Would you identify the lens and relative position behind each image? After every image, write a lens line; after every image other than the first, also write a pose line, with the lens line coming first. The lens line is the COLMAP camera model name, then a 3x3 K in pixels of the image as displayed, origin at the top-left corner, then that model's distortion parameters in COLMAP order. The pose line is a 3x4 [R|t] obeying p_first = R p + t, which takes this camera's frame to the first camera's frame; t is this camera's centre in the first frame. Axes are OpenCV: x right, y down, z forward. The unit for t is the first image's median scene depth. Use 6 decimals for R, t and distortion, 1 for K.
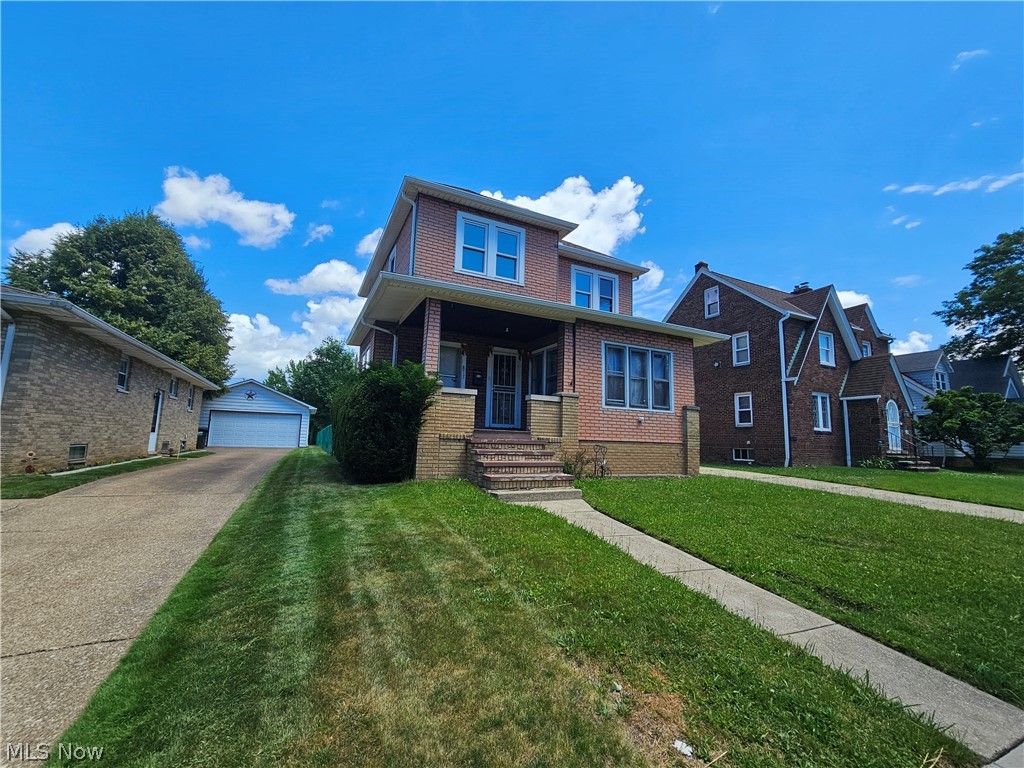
lens RADIAL K [[418.3, 0, 504.7], [0, 418.3, 383.3], [0, 0, 1]] dist [-0.001886, -0.000234]
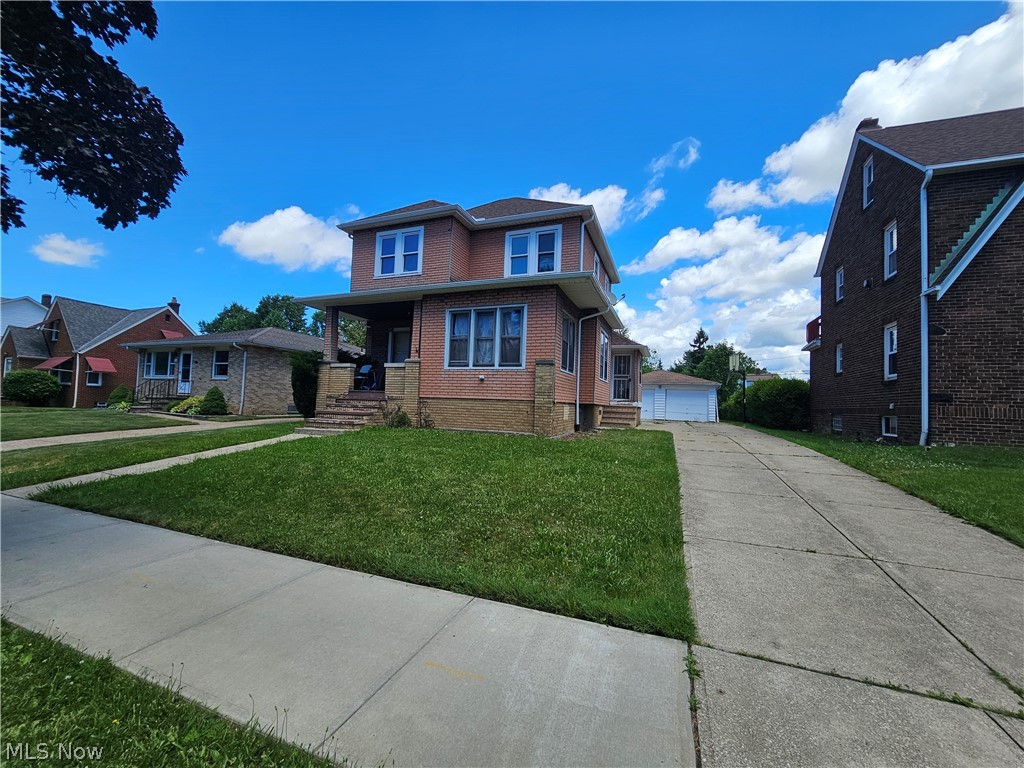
lens RADIAL K [[418.3, 0, 505.7], [0, 418.3, 385.2], [0, 0, 1]] dist [-0.001886, -0.000234]
pose [[0.677000, -0.037871, -0.735008, 1.133888], [0.087428, 0.995742, 0.029224, 0.080220], [0.730772, -0.084045, 0.677428, 0.330281]]
